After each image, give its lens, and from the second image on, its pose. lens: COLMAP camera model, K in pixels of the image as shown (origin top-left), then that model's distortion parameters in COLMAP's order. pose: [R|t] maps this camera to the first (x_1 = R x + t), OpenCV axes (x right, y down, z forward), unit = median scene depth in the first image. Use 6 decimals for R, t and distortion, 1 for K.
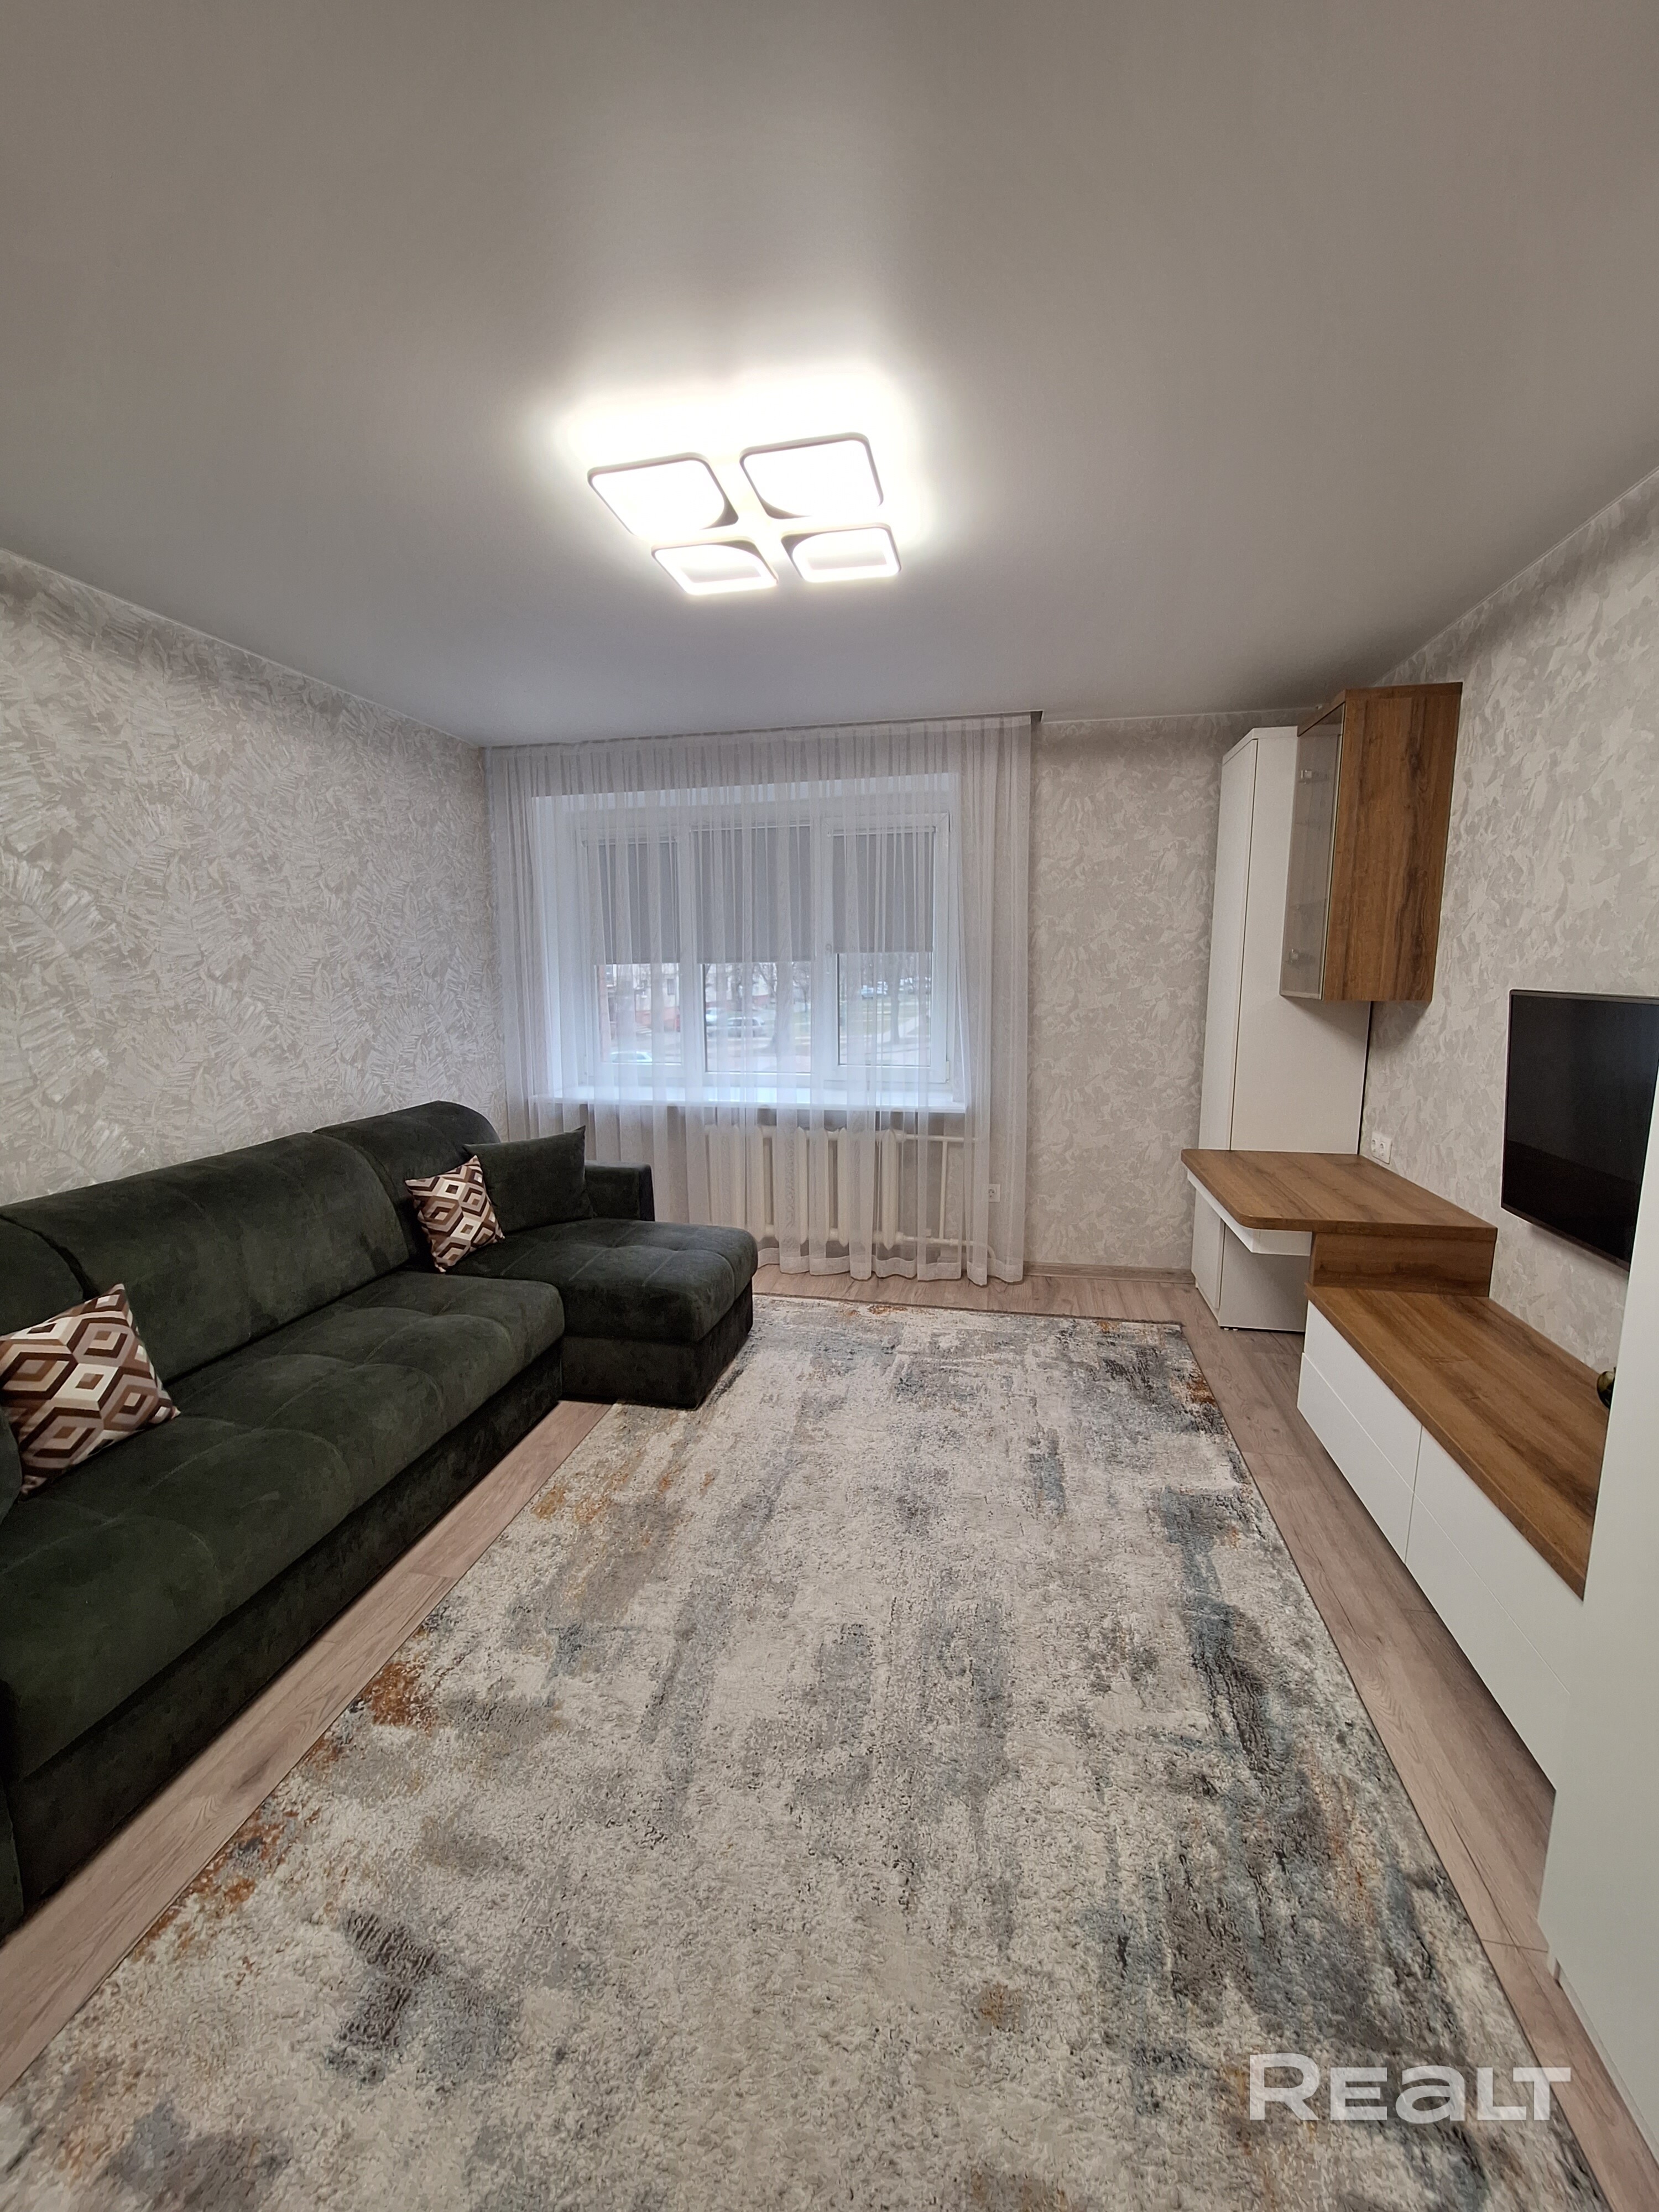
lens RADIAL K [[875.3, 0, 822.9], [0, 875.3, 1104.5], [0, 0, 1]] dist [-0.005278, 0.002776]
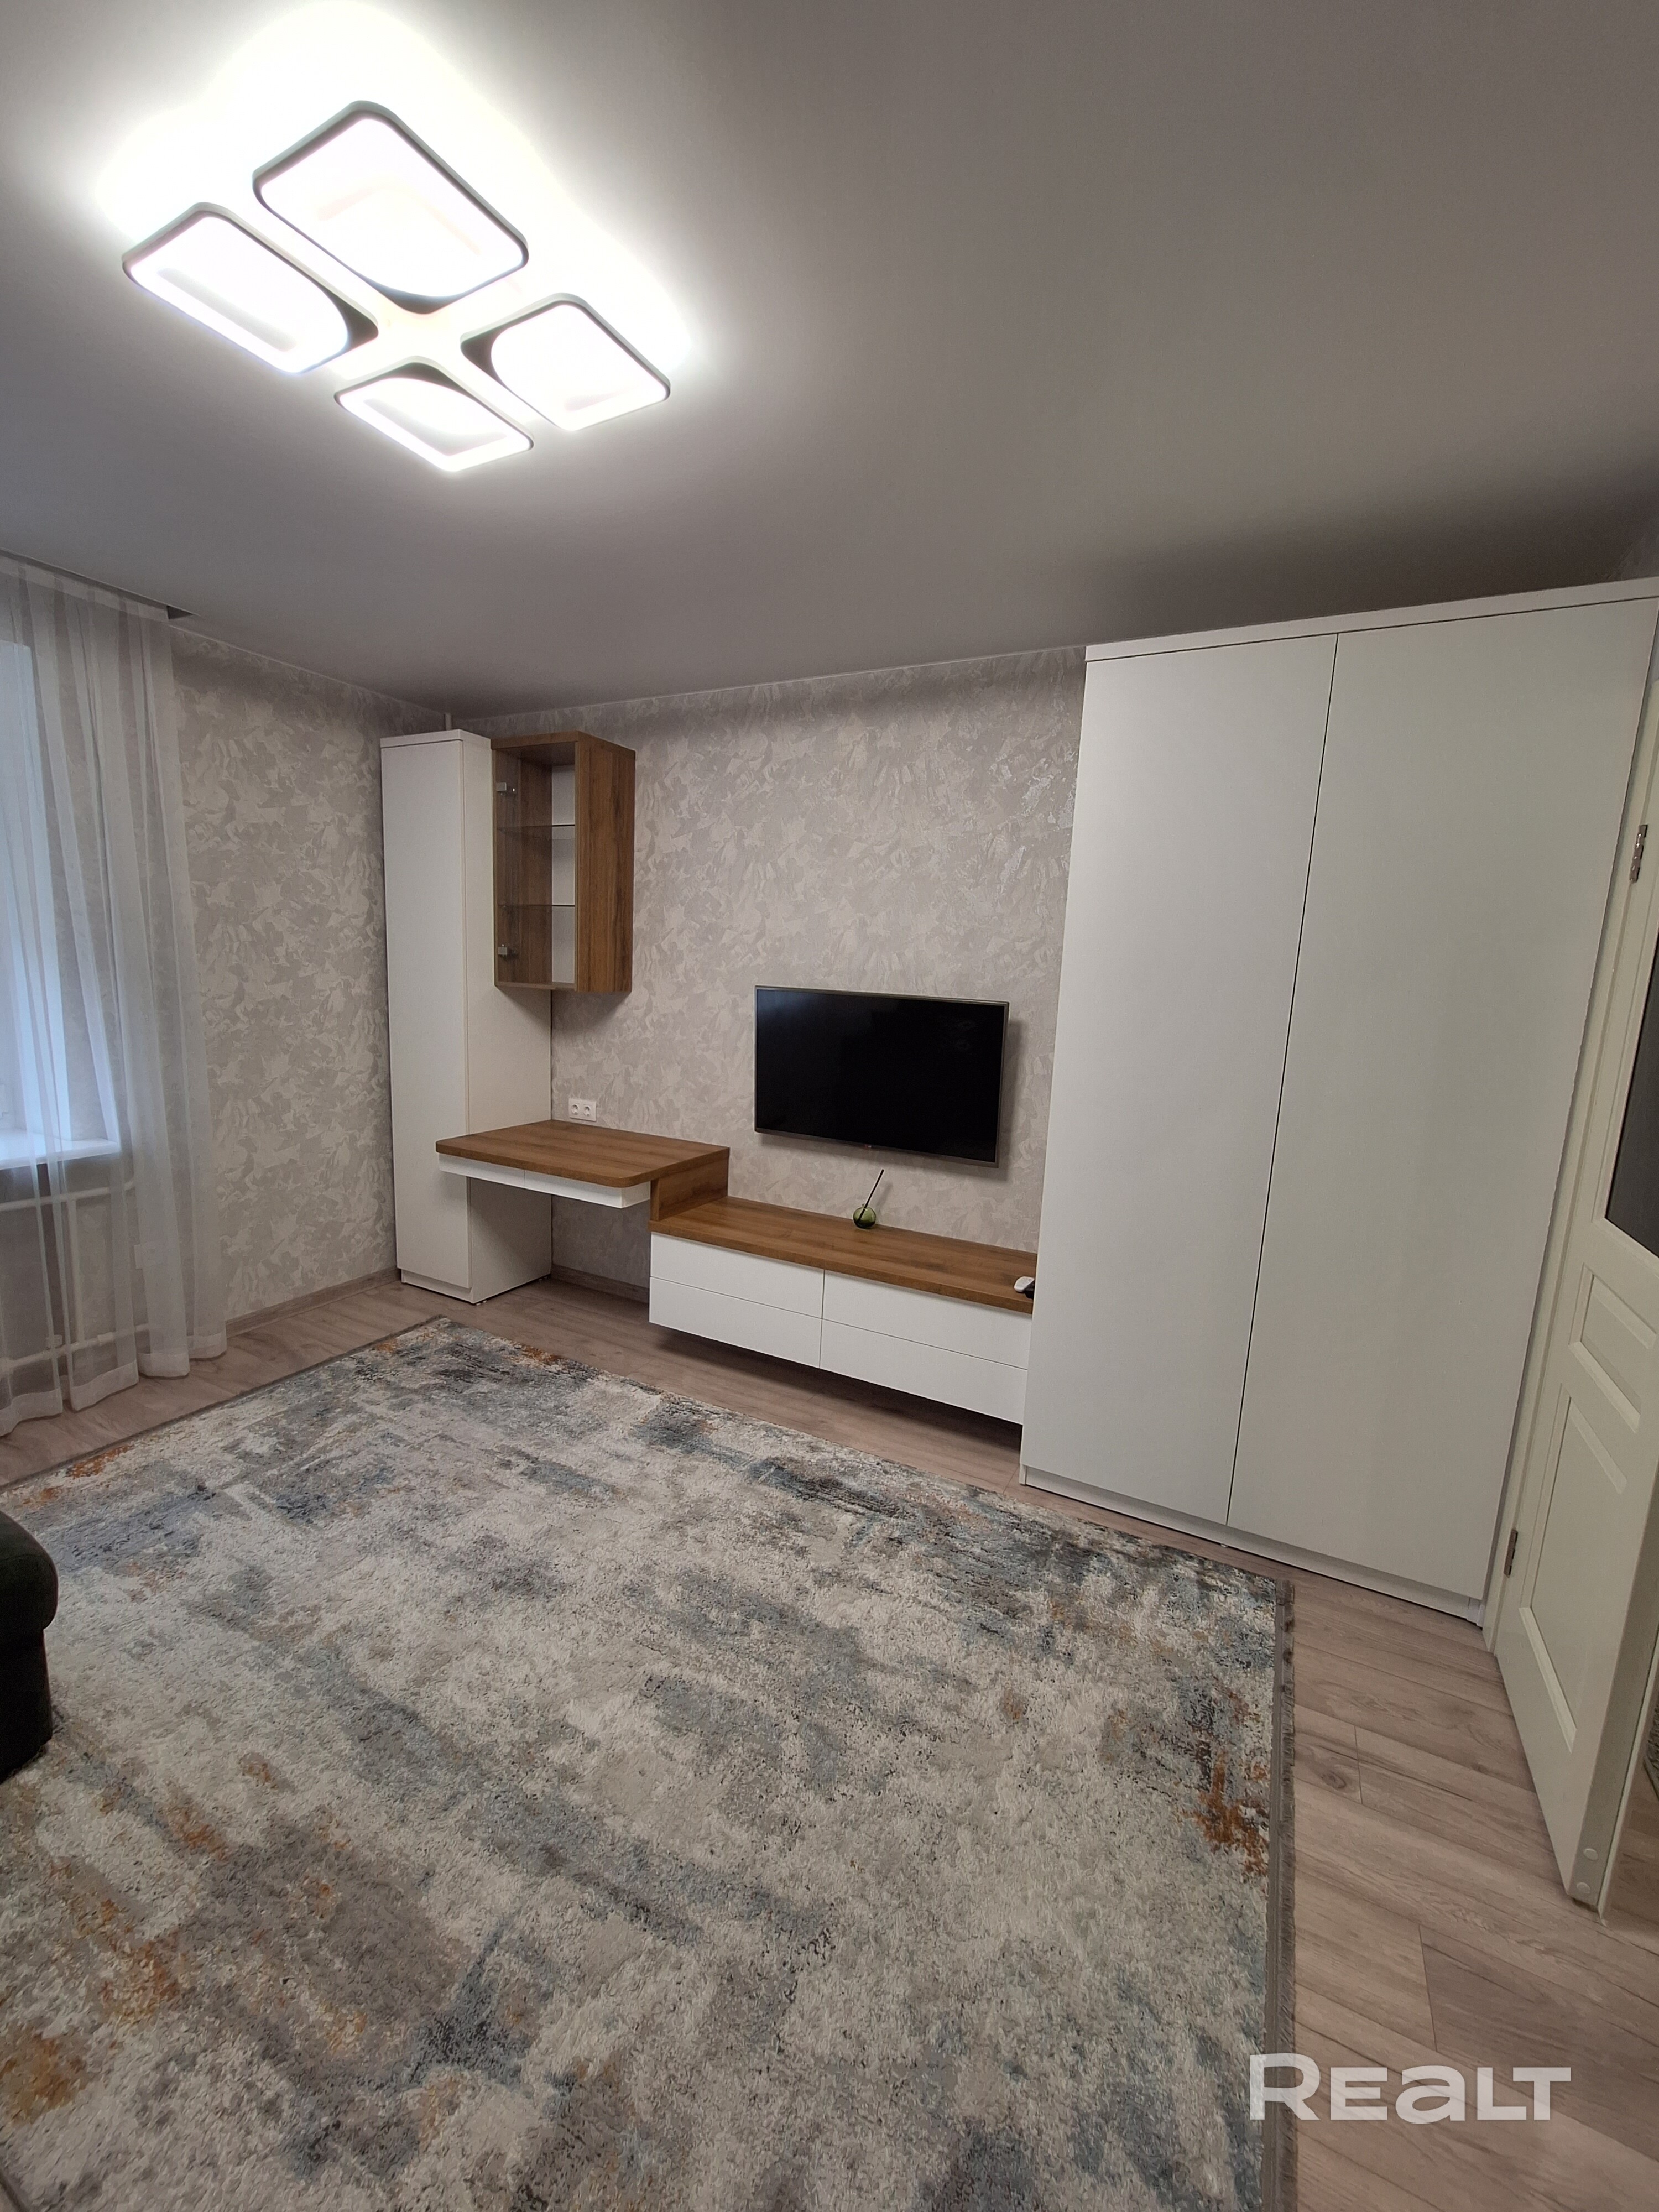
lens RADIAL K [[875.3, 0, 826.4], [0, 875.3, 1107.4], [0, 0, 1]] dist [-0.005278, 0.002776]
pose [[0.274680, -0.137257, 0.951689, -0.554747], [0.106236, 0.988032, 0.111836, -0.070279], [-0.955649, 0.070385, 0.285974, 0.400717]]
